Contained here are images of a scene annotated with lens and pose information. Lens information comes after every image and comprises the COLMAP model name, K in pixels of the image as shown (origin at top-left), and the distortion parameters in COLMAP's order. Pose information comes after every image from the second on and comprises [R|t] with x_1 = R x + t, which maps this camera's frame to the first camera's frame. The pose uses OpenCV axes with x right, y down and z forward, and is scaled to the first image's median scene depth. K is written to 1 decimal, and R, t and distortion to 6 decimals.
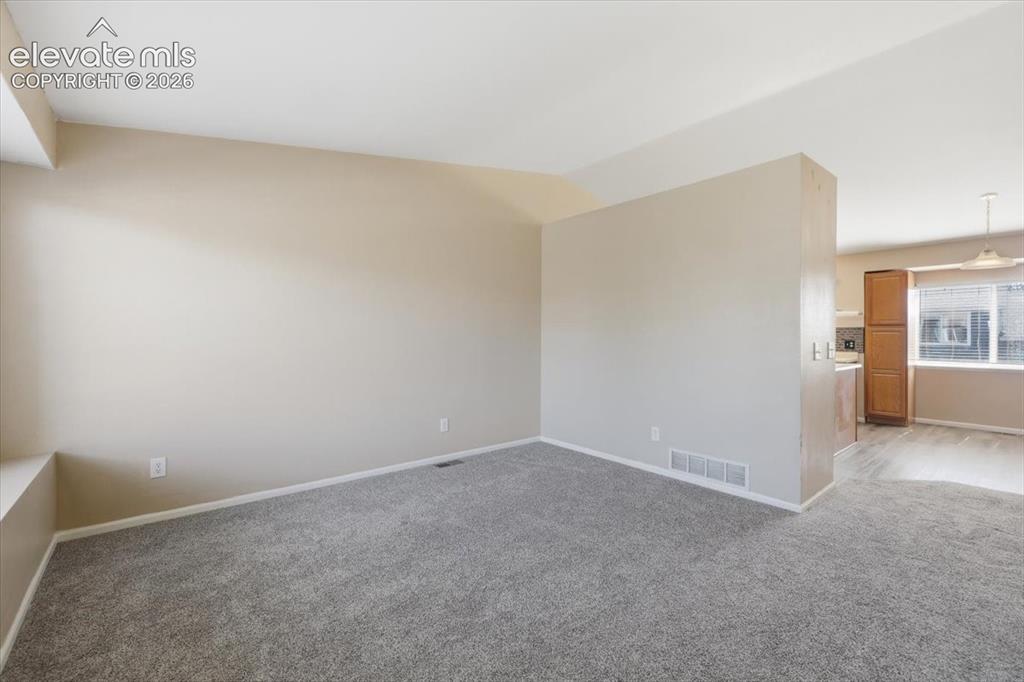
lens RADIAL K [[435.7, 0, 508.3], [0, 435.7, 336.9], [0, 0, 1]] dist [-0.000423, 0.000003]
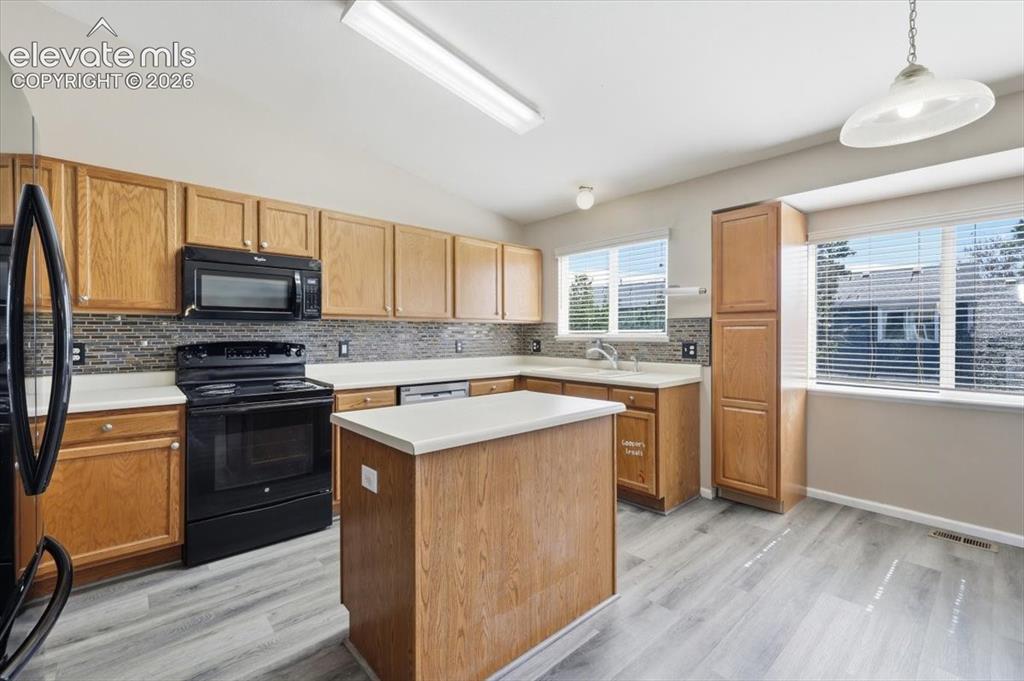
lens RADIAL K [[435.7, 0, 508.3], [0, 435.7, 336.4], [0, 0, 1]] dist [-0.000423, 0.000003]
pose [[0.999335, -0.001186, 0.036441, 0.559080], [0.001012, 0.999988, 0.004790, -0.001862], [-0.036446, -0.004750, 0.999324, 0.489985]]
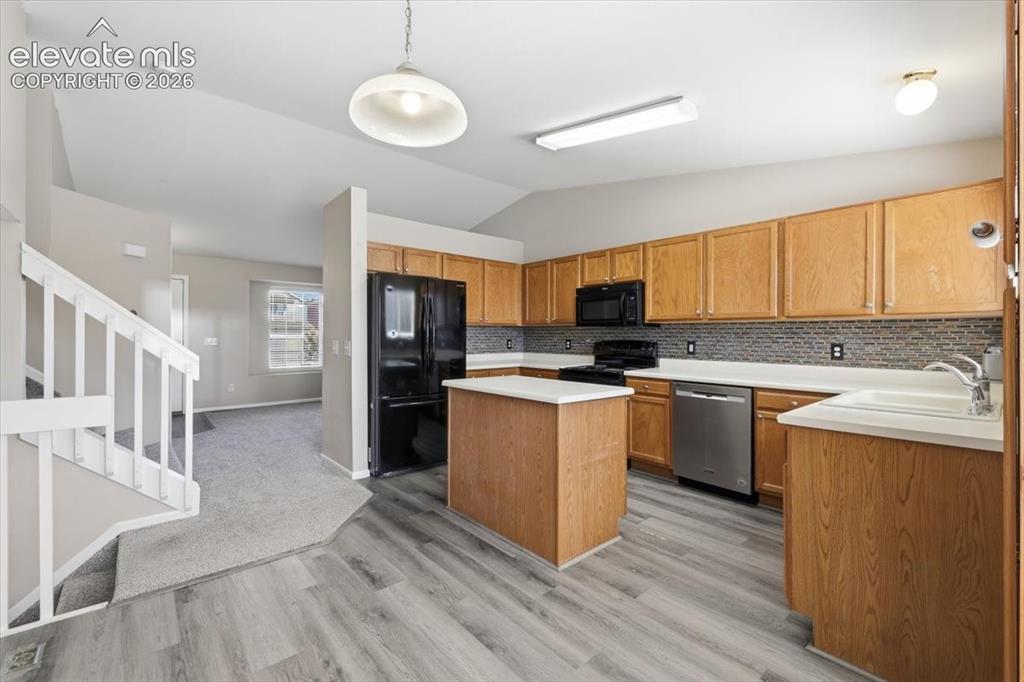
lens RADIAL K [[435.7, 0, 508.3], [0, 435.7, 336.9], [0, 0, 1]] dist [-0.000423, 0.000003]
pose [[0.021759, 0.000786, -0.999763, 1.021947], [-0.001915, 0.999998, 0.000745, -0.000058], [0.999761, 0.001898, 0.021761, 0.766494]]
